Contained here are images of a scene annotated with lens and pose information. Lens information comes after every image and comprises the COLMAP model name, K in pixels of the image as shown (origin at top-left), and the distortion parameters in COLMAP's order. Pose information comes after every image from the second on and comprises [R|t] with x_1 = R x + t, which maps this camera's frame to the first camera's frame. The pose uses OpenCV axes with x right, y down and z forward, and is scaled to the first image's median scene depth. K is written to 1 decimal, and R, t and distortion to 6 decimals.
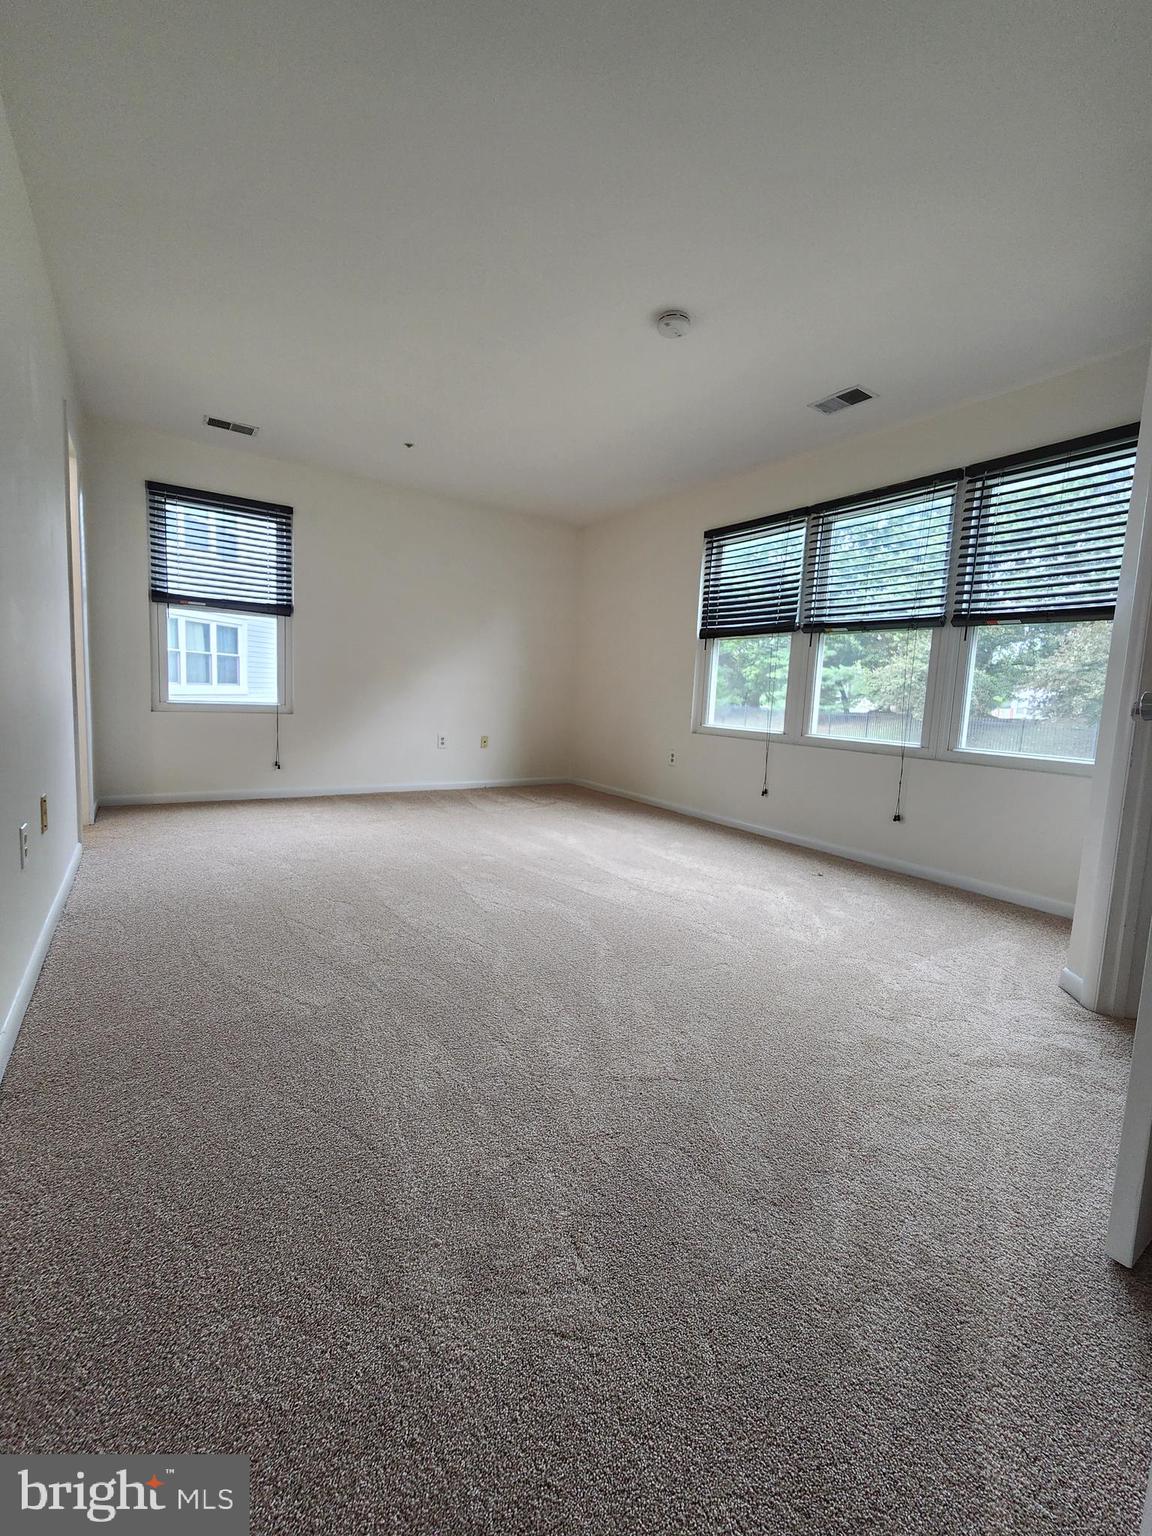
lens RADIAL K [[629.7, 0, 585.3], [0, 629.7, 764.7], [0, 0, 1]] dist [0.003928, -0.001495]
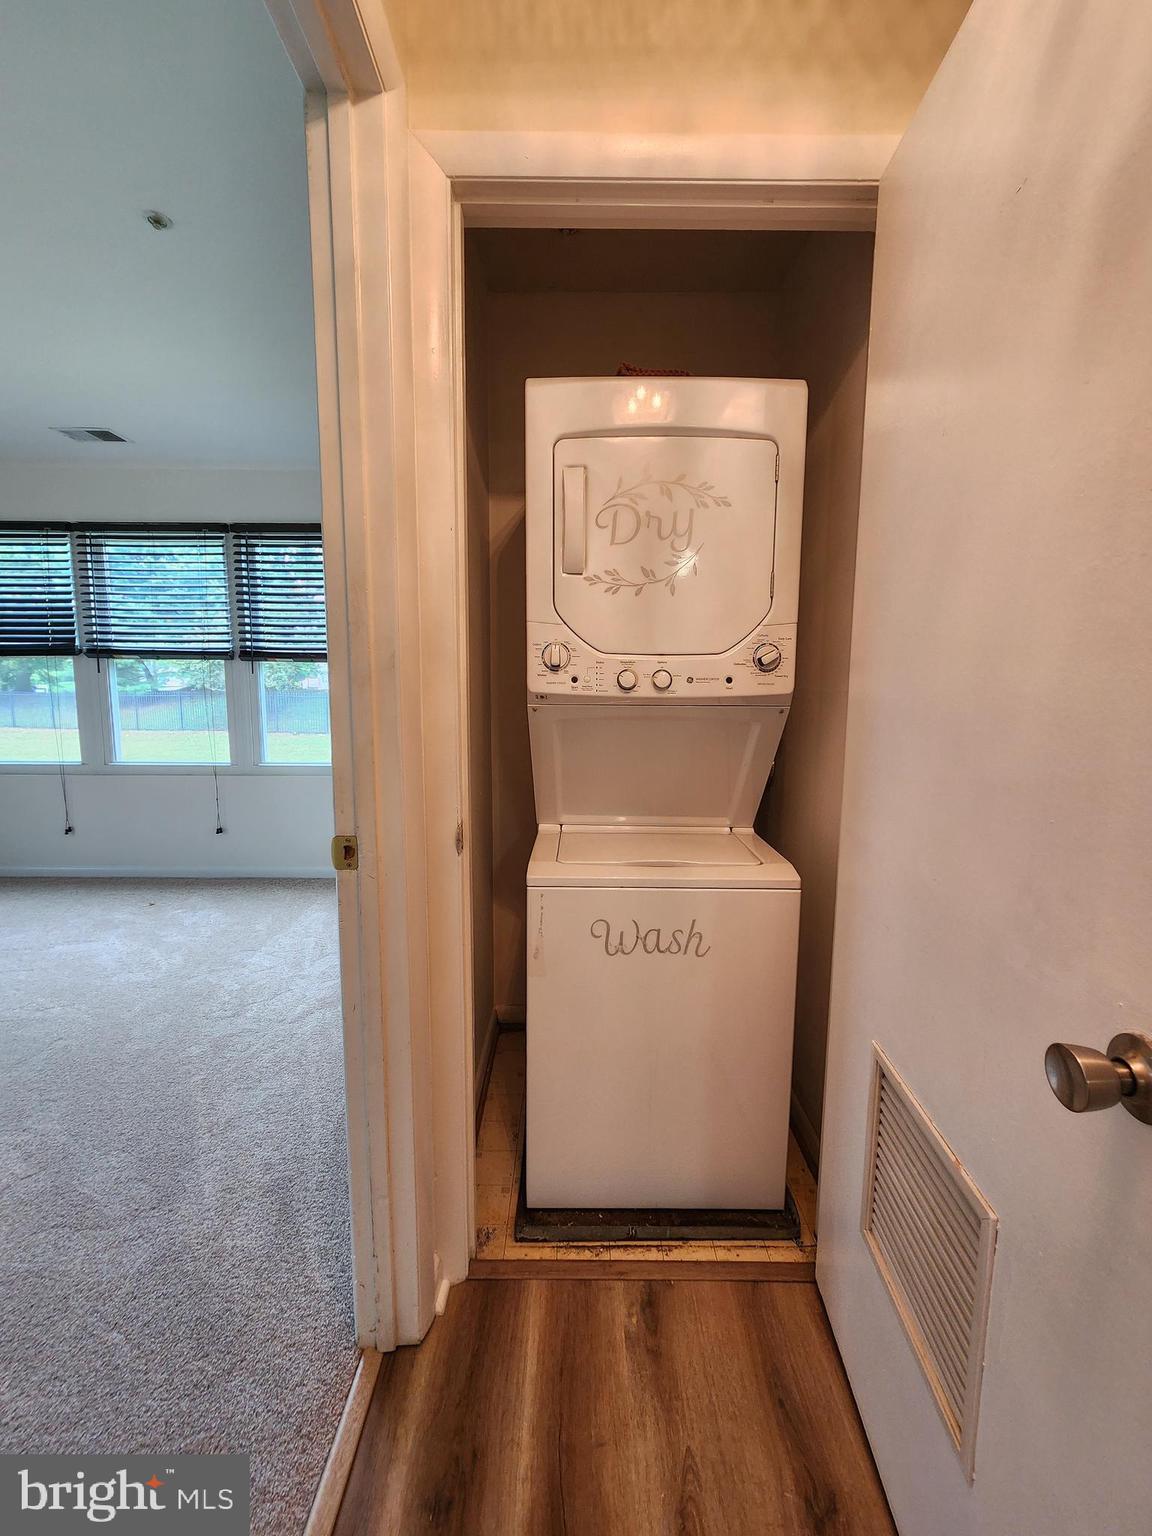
lens RADIAL K [[629.7, 0, 580.9], [0, 629.7, 754.7], [0, 0, 1]] dist [0.003928, -0.001495]
pose [[0.553724, -0.139701, 0.820898, -0.054014], [0.111469, 0.989389, 0.093185, -0.089944], [-0.825205, 0.039906, 0.563421, -0.178772]]
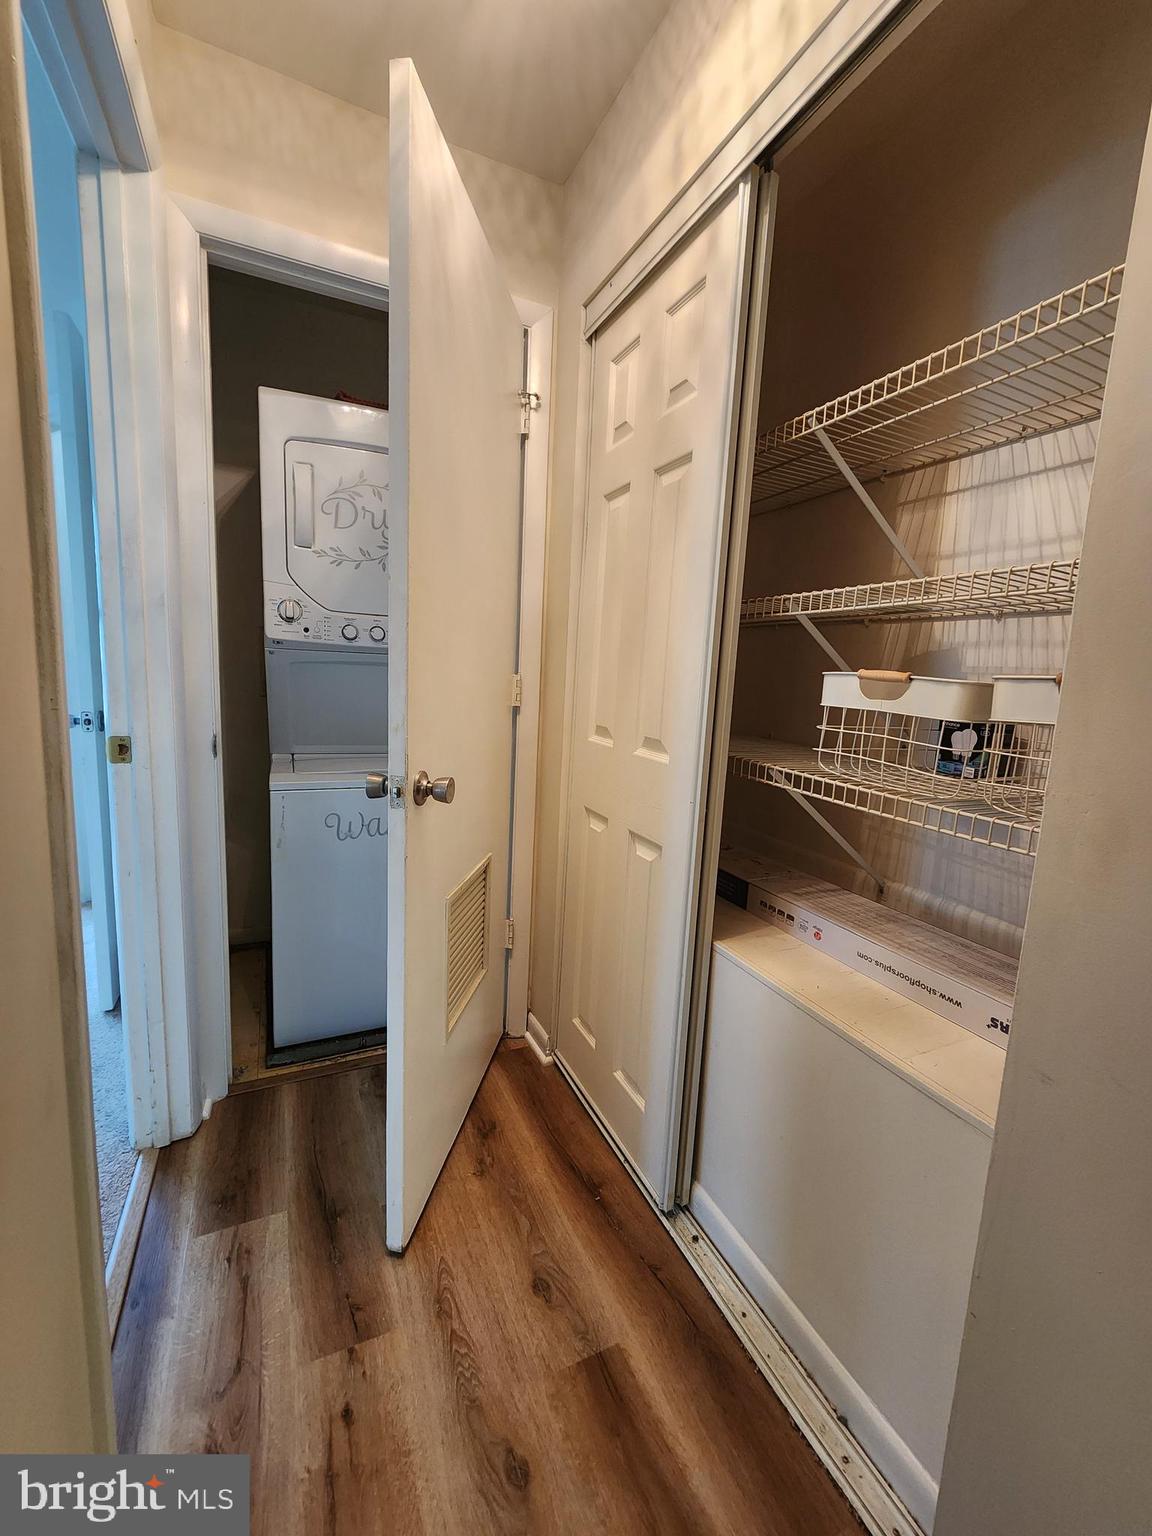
lens RADIAL K [[629.7, 0, 590.7], [0, 629.7, 758.4], [0, 0, 1]] dist [0.003928, -0.001495]
pose [[0.140681, -0.179225, 0.973698, -0.747536], [0.068052, 0.982903, 0.171087, 0.001968], [-0.987713, 0.042193, 0.150472, -0.518377]]
